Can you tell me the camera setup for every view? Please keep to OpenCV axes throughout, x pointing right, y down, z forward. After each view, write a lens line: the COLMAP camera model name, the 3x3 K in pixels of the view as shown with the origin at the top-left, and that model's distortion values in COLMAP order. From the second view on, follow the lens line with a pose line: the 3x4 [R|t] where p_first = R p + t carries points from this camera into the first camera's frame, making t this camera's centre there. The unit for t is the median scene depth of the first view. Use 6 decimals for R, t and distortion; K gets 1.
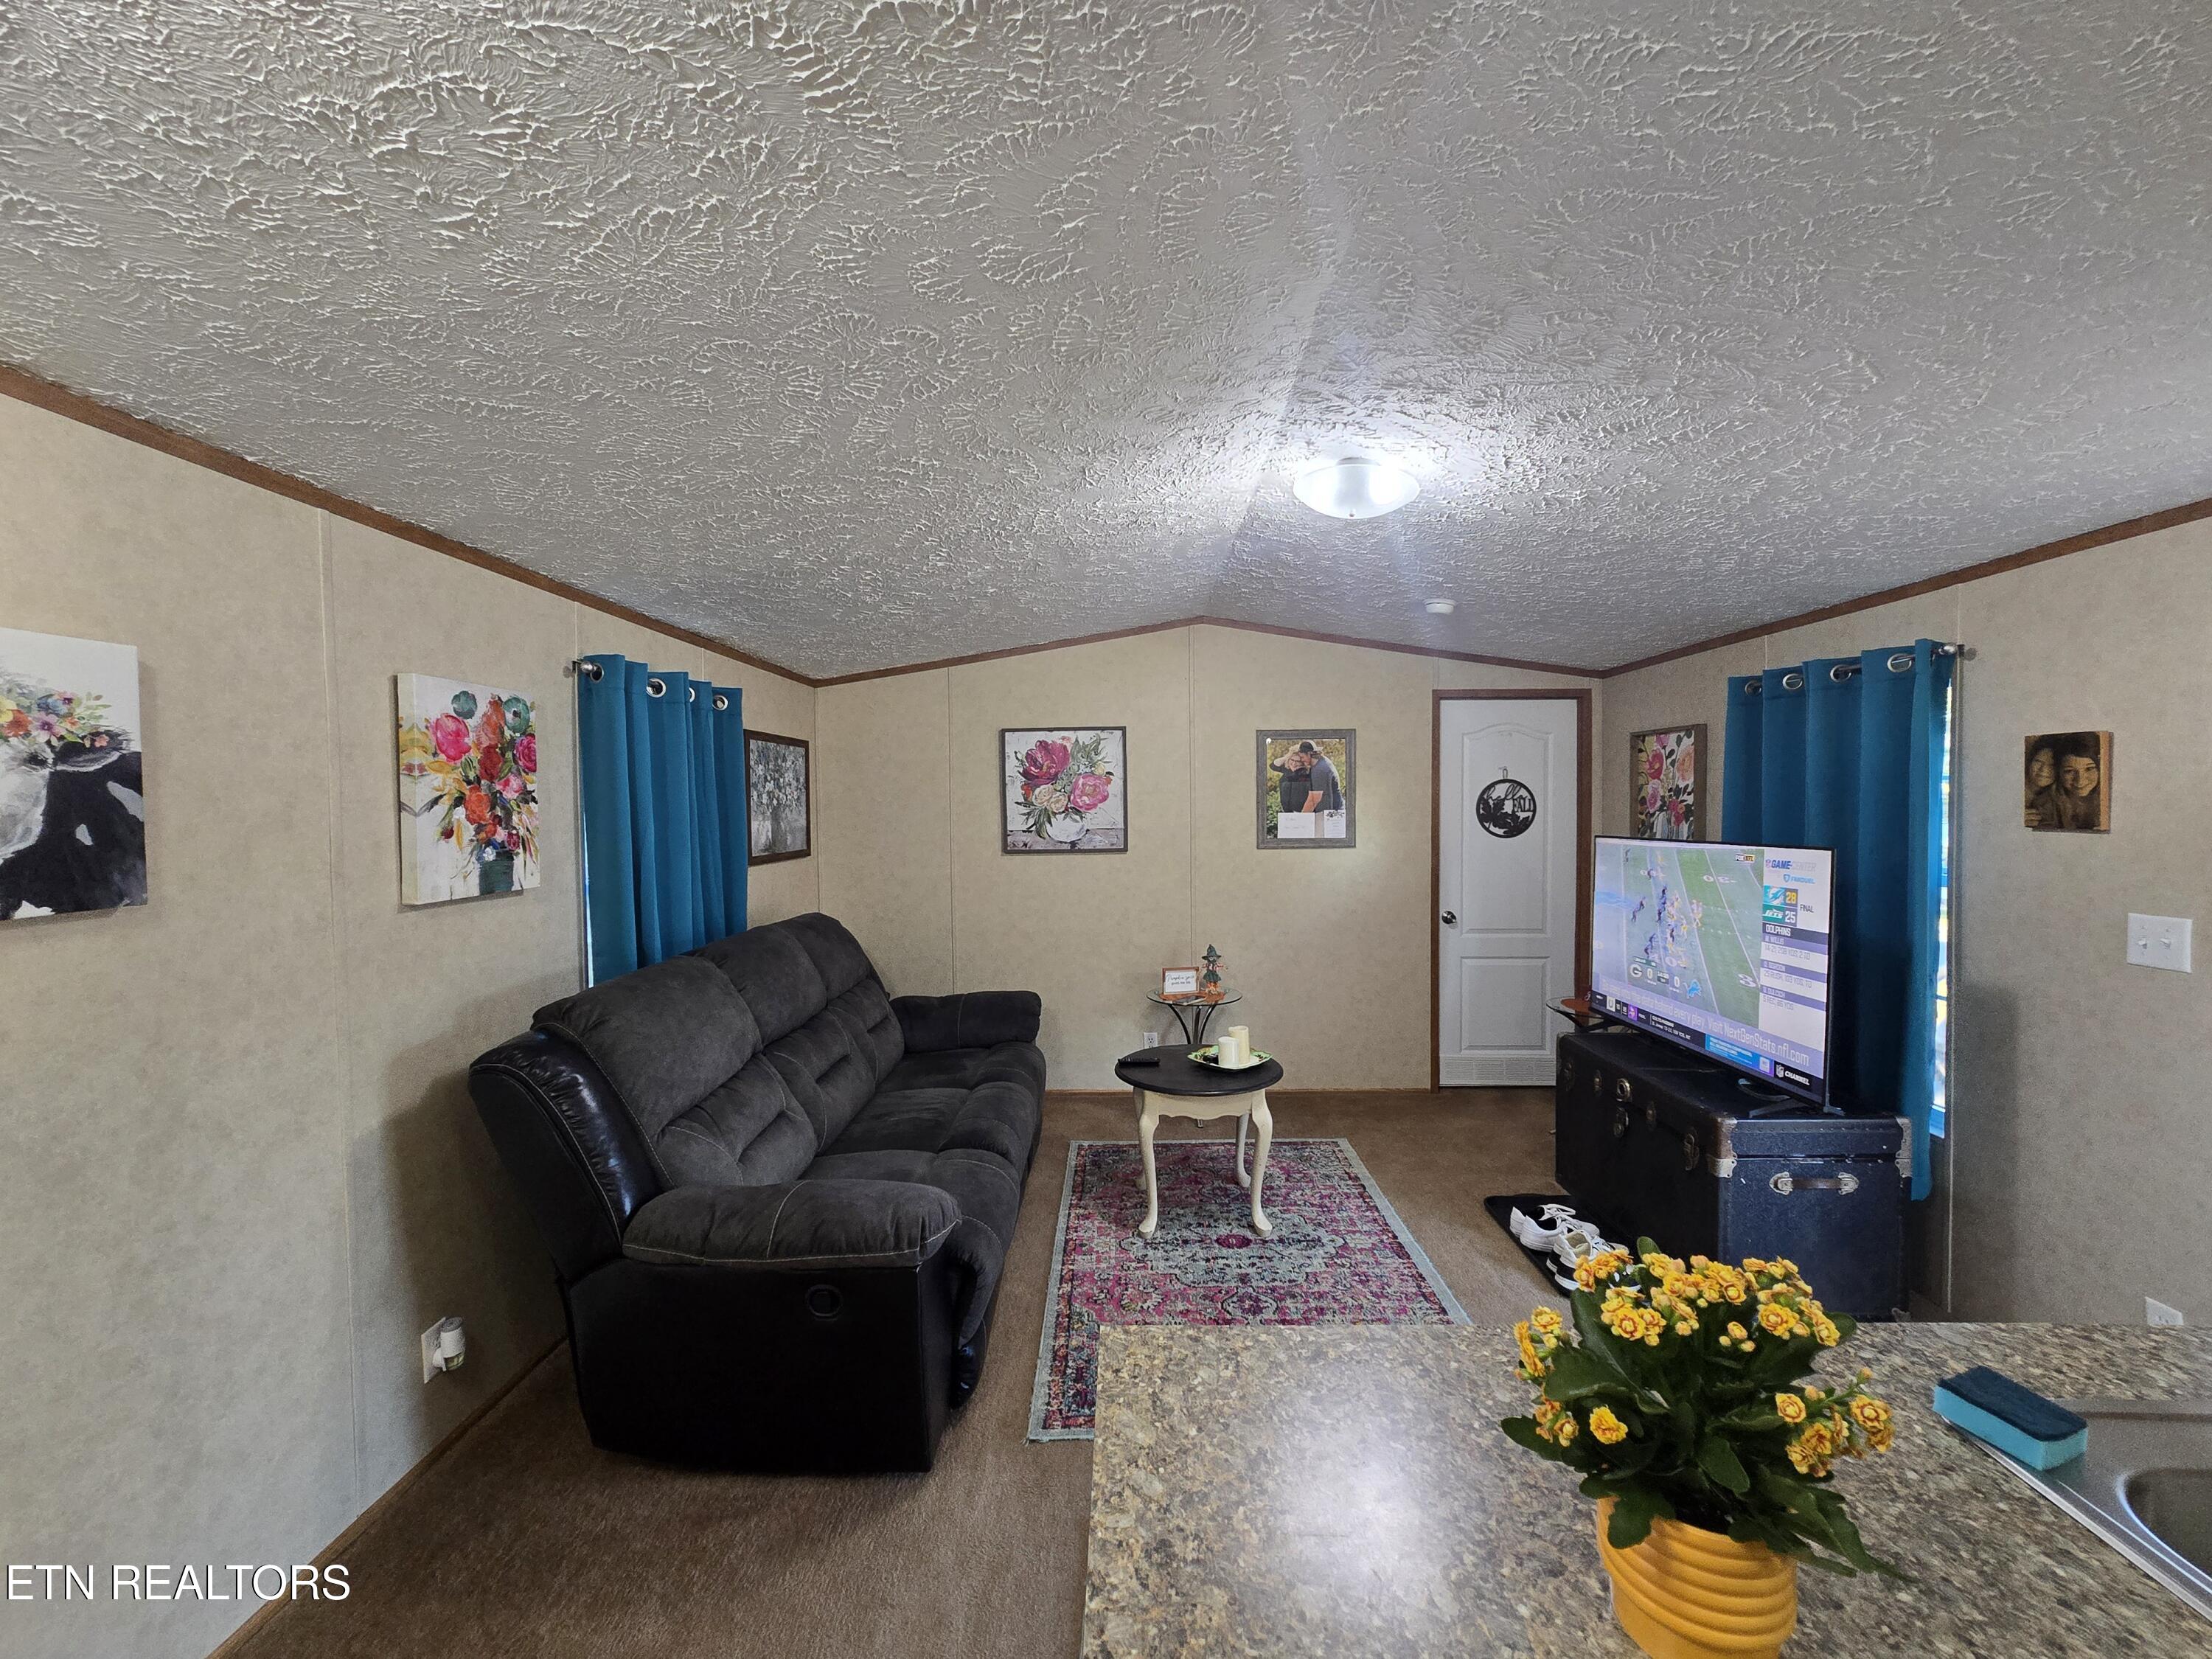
lens RADIAL K [[900.8, 0, 1104.4], [0, 900.8, 834.4], [0, 0, 1]] dist [-0.004425, 0.001194]
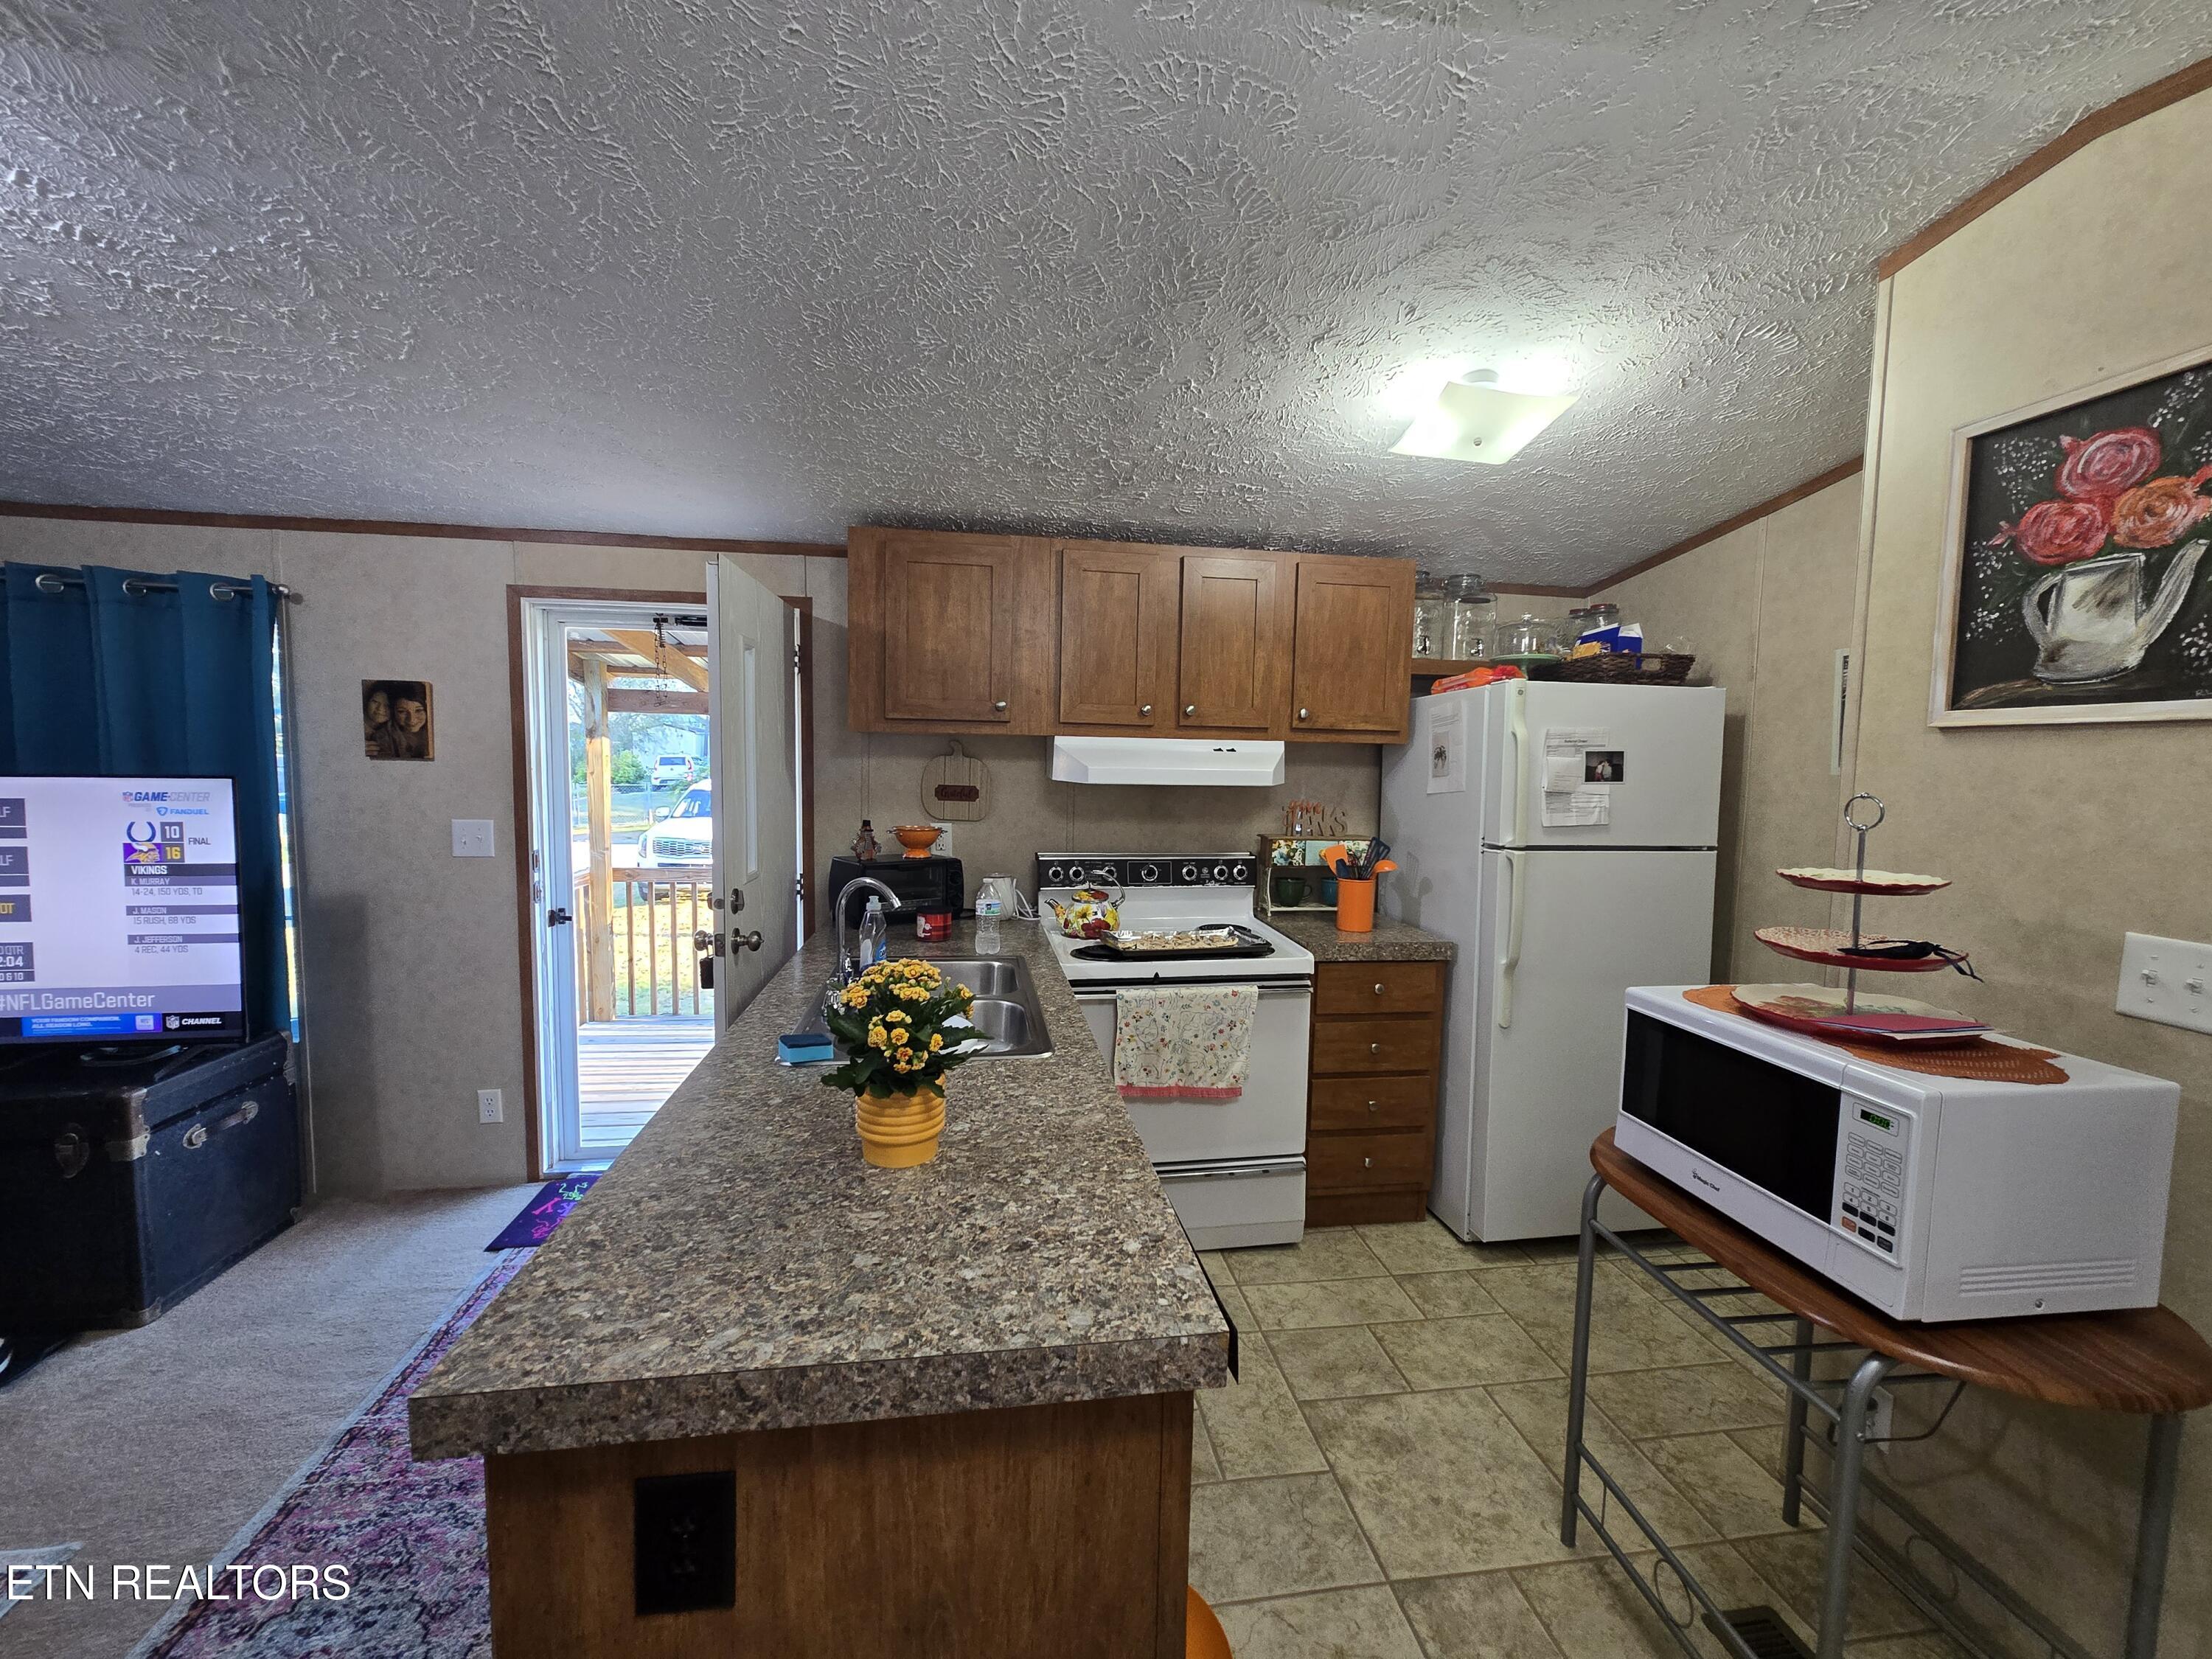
lens RADIAL K [[900.8, 0, 1116.8], [0, 900.8, 837.2], [0, 0, 1]] dist [-0.004425, 0.001194]
pose [[-0.177354, -0.078540, 0.981008, -0.347230], [0.014156, 0.996504, 0.082340, 0.015488], [-0.984045, 0.028490, -0.175622, 0.238103]]
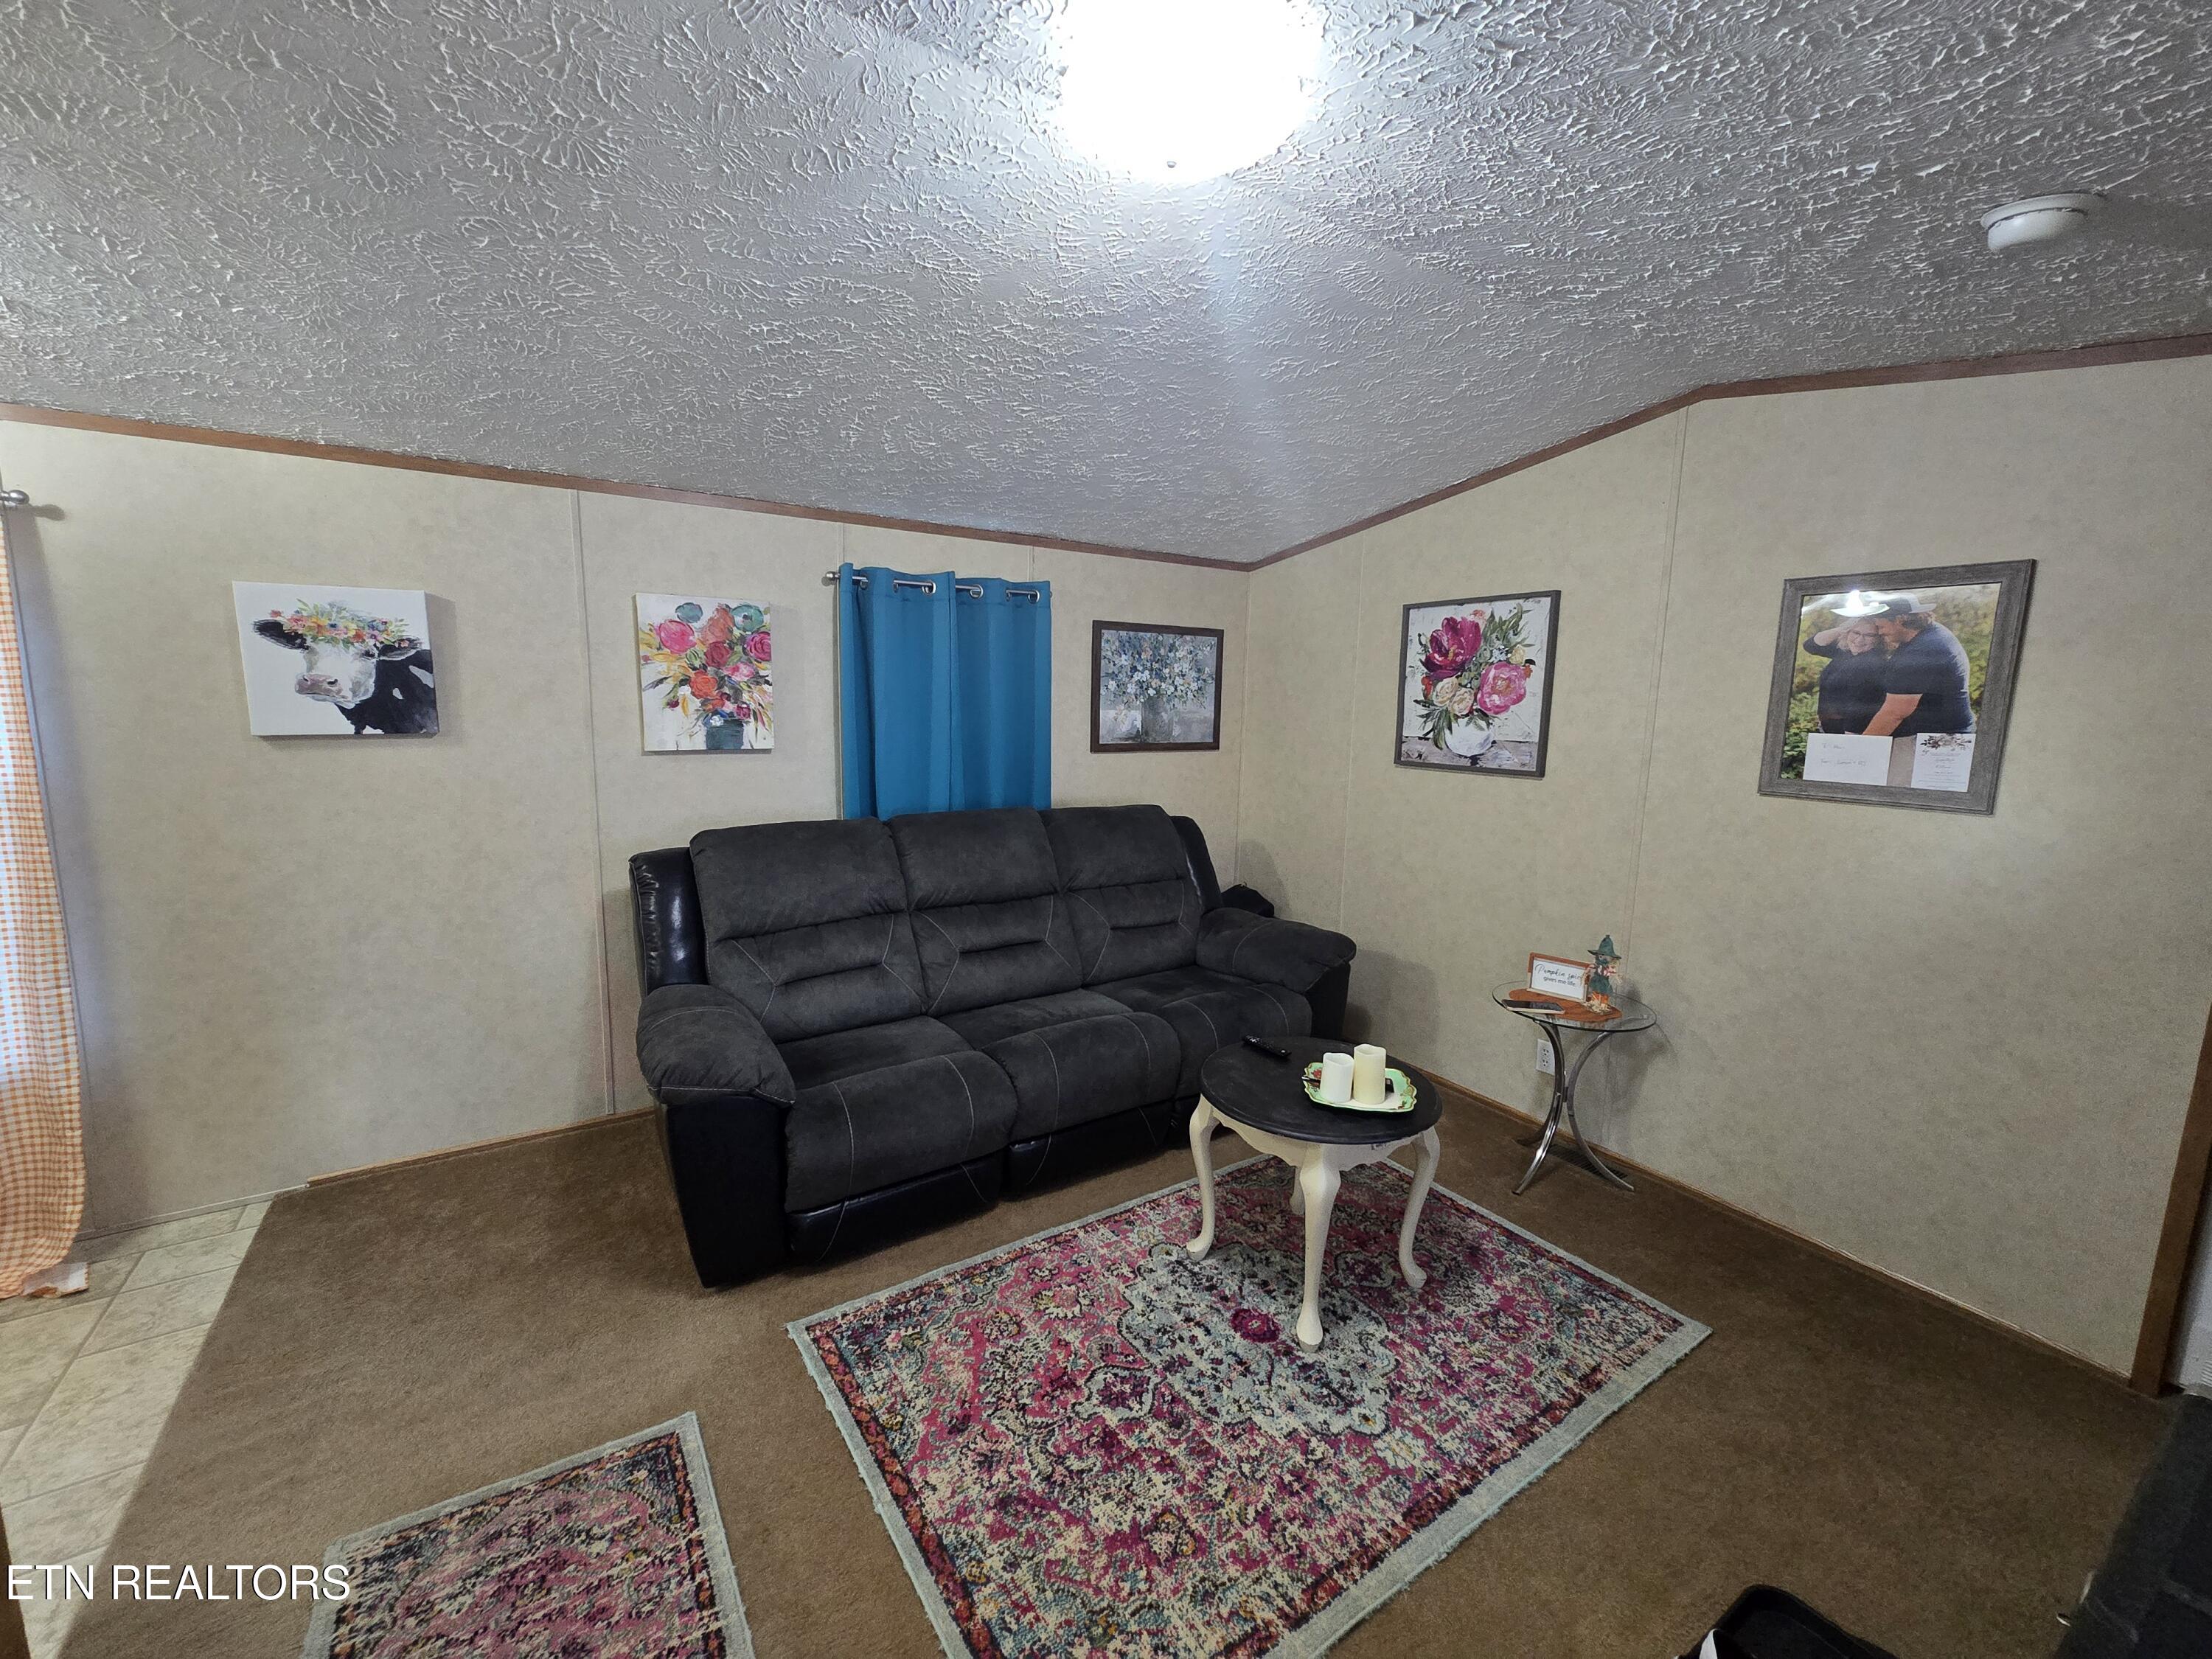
lens RADIAL K [[900.8, 0, 1153.6], [0, 900.8, 831.2], [0, 0, 1]] dist [-0.004425, 0.001194]
pose [[0.568883, 0.144684, -0.809592, 0.820163], [-0.054607, 0.988876, 0.138353, -0.037194], [0.820604, -0.034498, 0.570456, 0.719670]]
